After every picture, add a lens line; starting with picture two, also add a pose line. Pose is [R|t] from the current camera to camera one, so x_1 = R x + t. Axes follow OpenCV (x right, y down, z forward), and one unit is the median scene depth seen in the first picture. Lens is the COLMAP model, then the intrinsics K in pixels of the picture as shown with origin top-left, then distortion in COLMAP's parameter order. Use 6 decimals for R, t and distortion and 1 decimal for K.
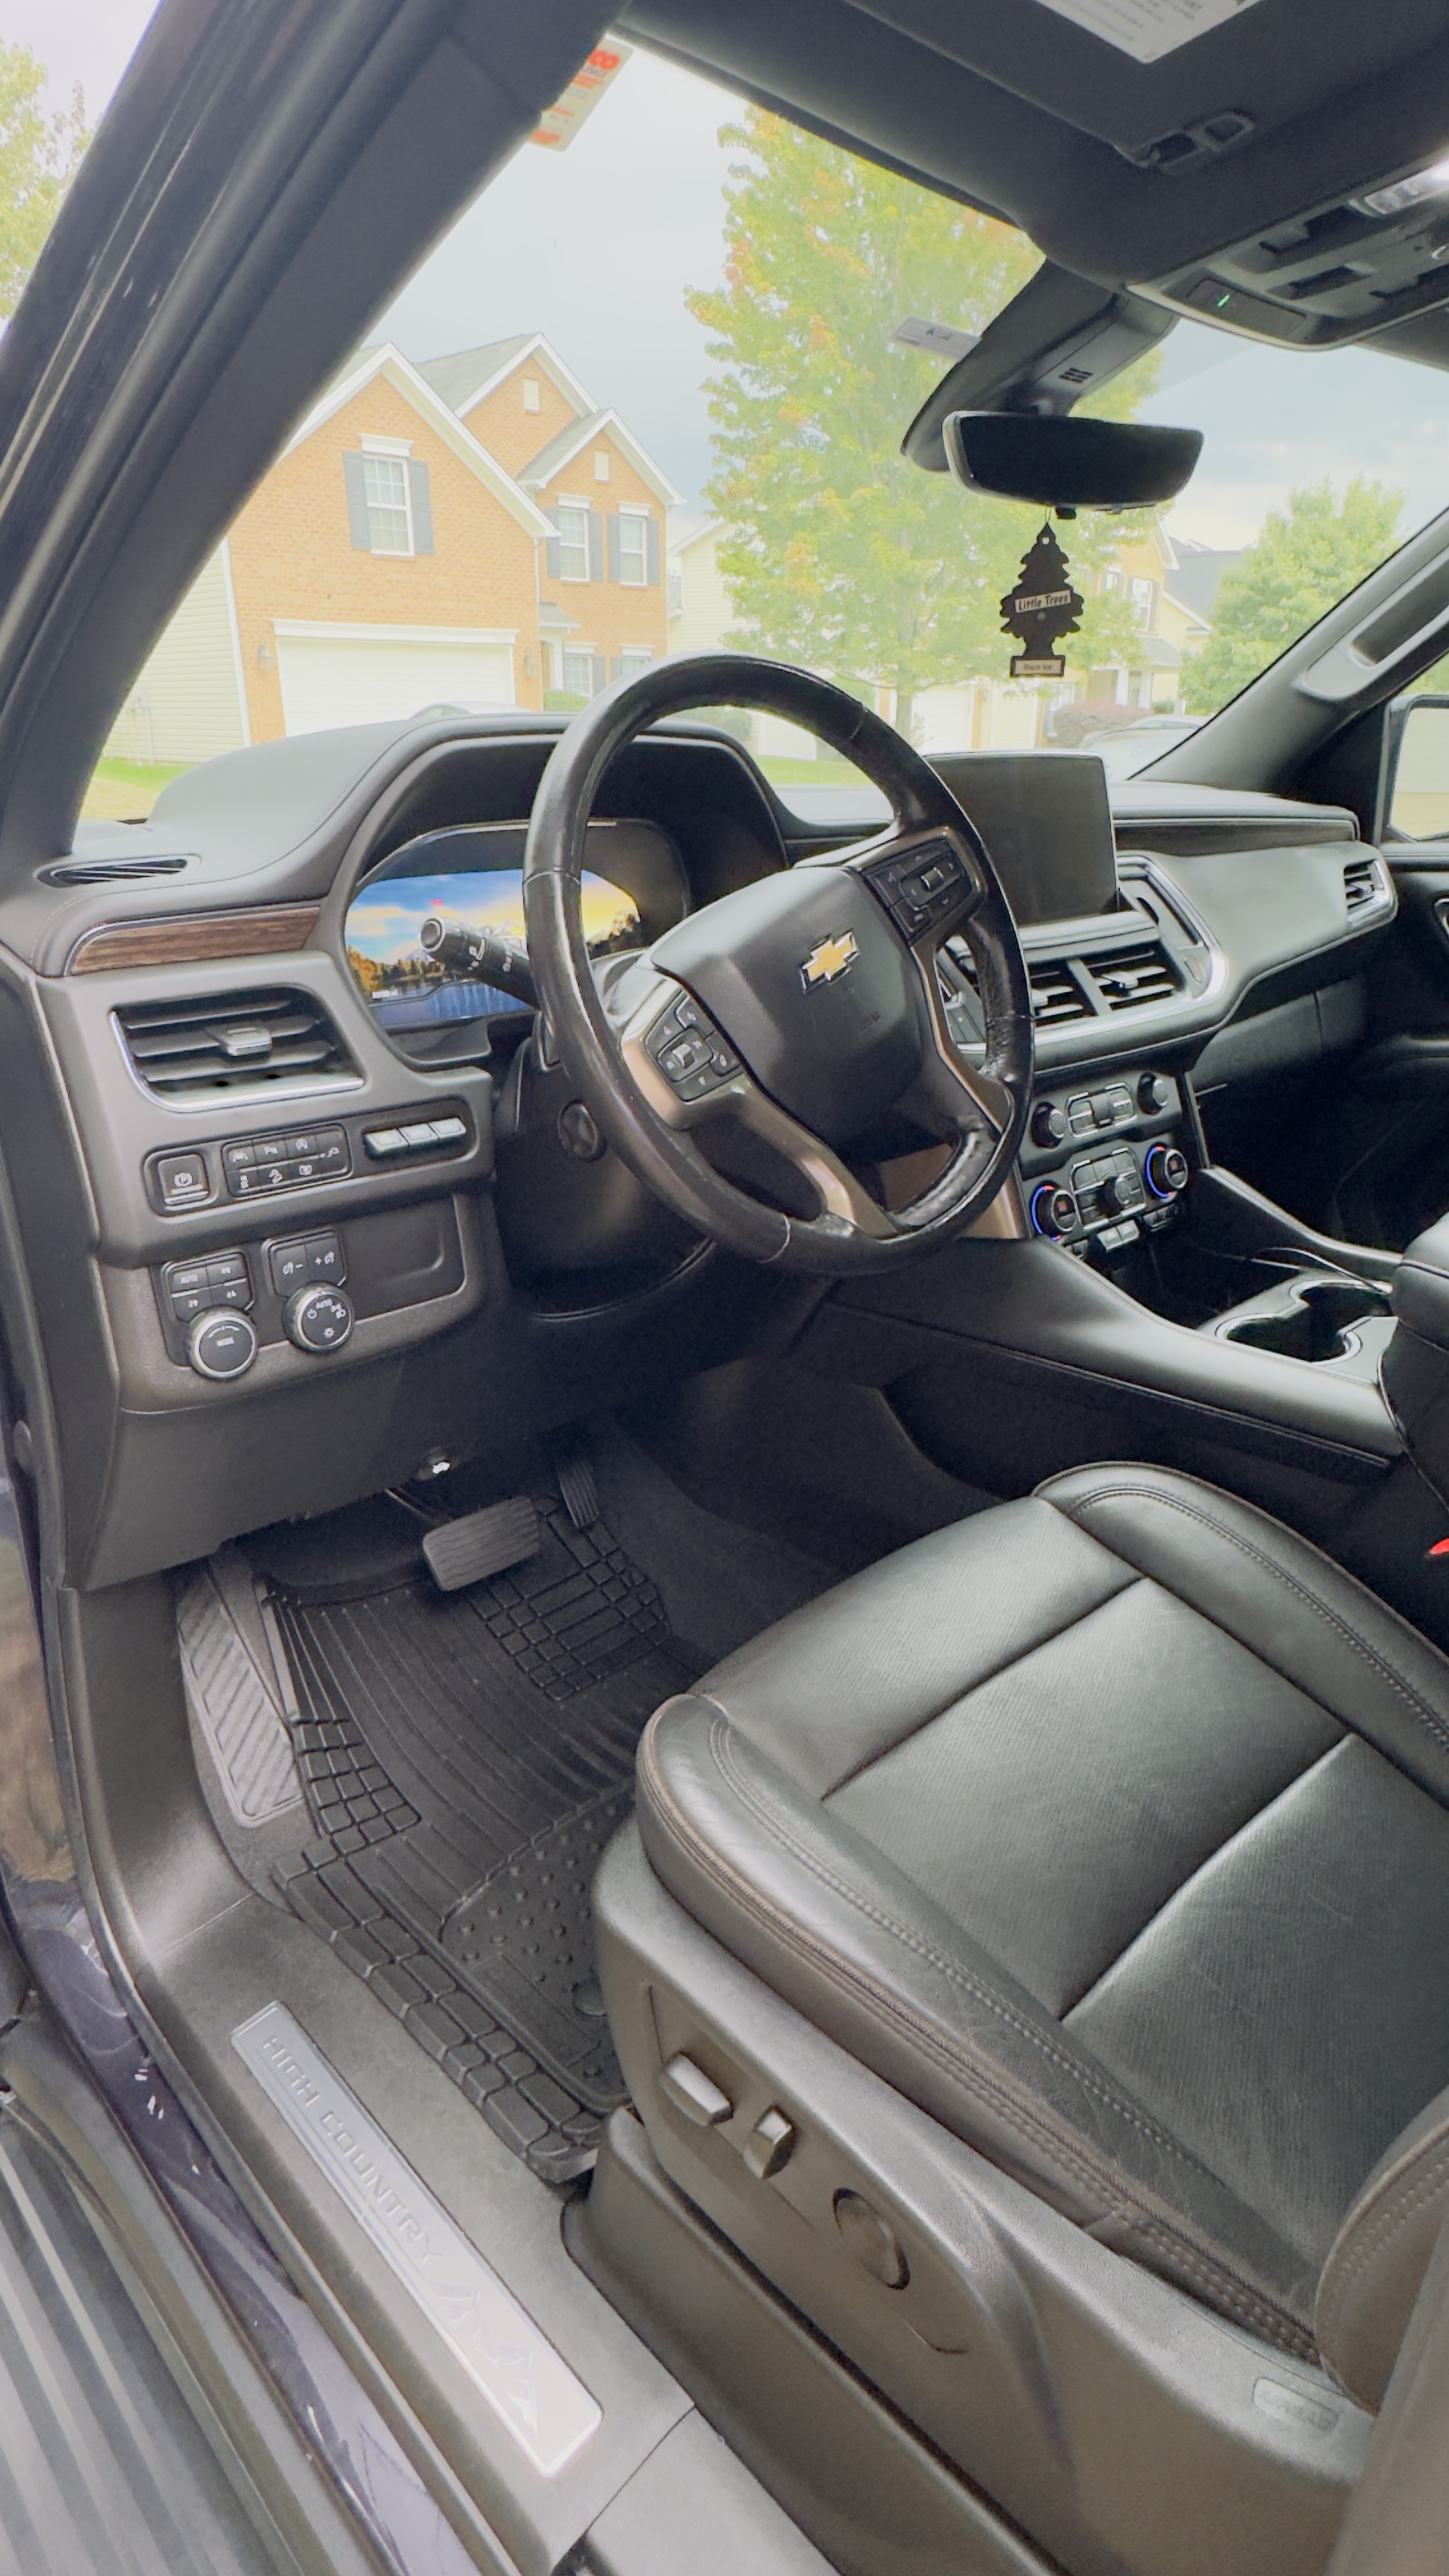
lens RADIAL K [[1369.1, 0, 769.2], [0, 1369.1, 1251.9], [0, 0, 1]] dist [0.002528, 0.000264]
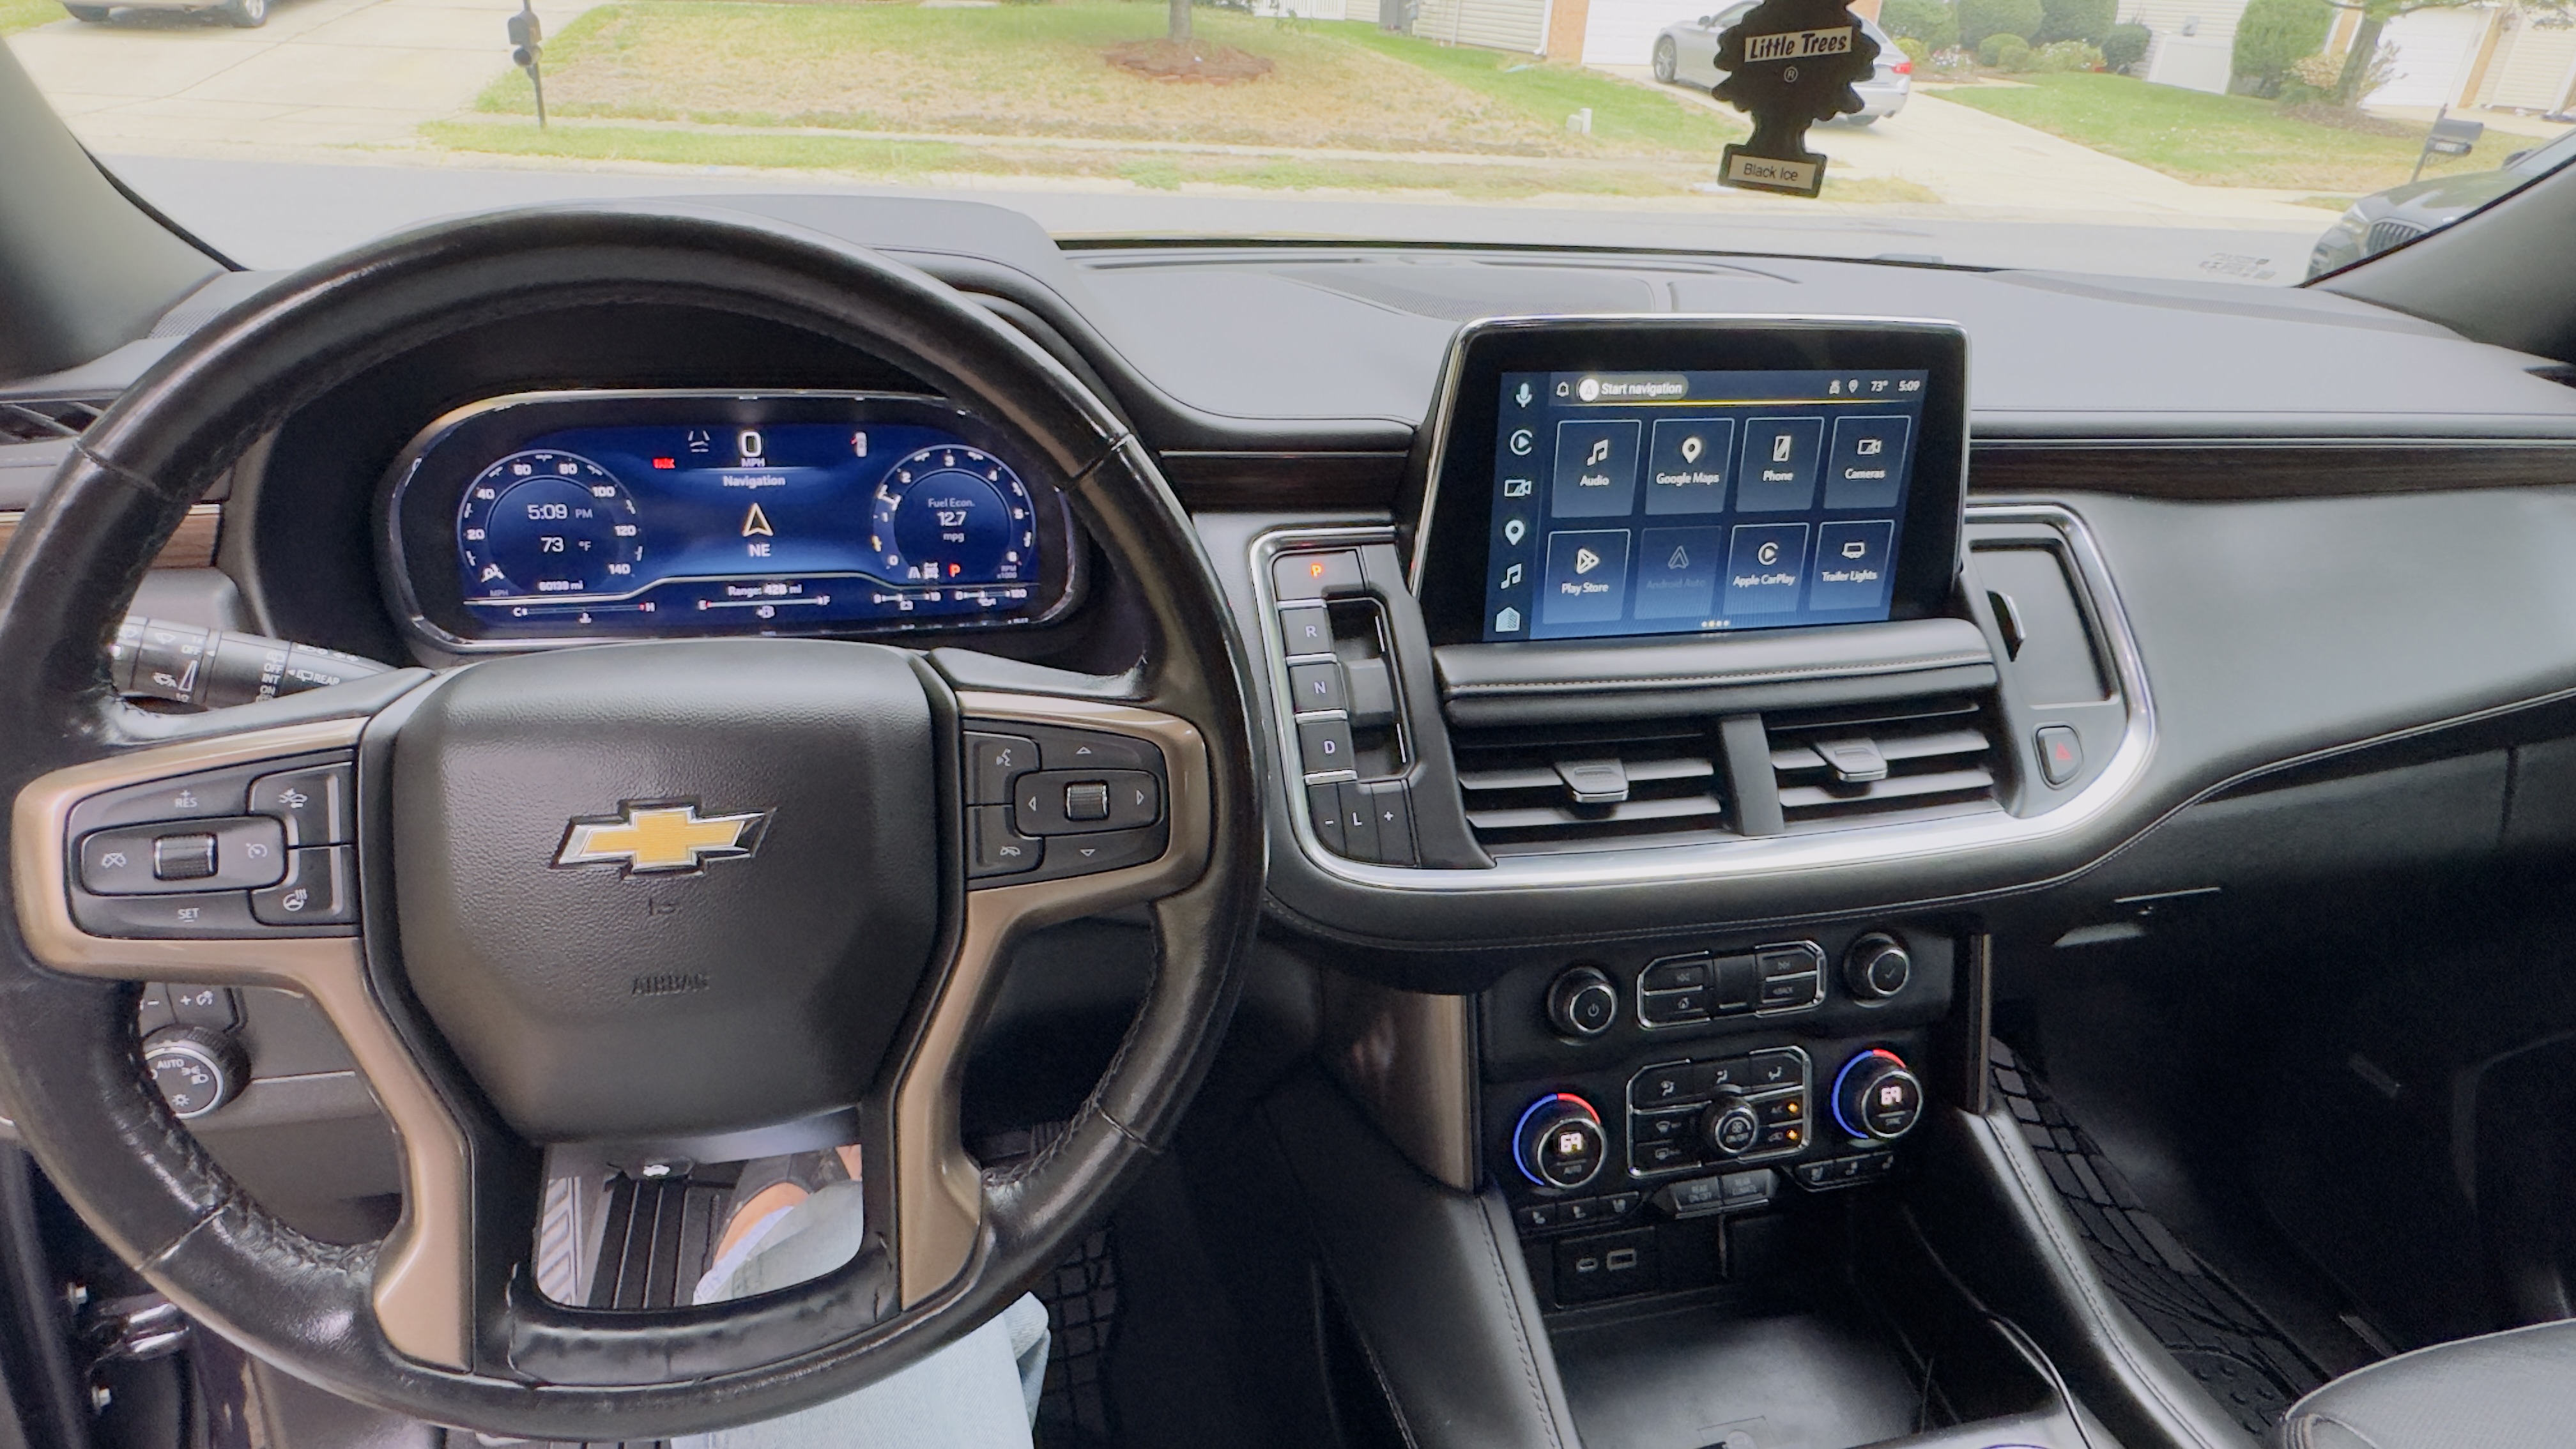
lens RADIAL K [[1369.1, 0, 1285.2], [0, 1369.1, 687.0], [0, 0, 1]] dist [0.002528, 0.000264]
pose [[0.867178, 0.269991, -0.418458, 0.291269], [-0.233860, 0.962645, 0.136471, -0.257537], [0.439672, -0.020485, 0.897925, 0.436731]]
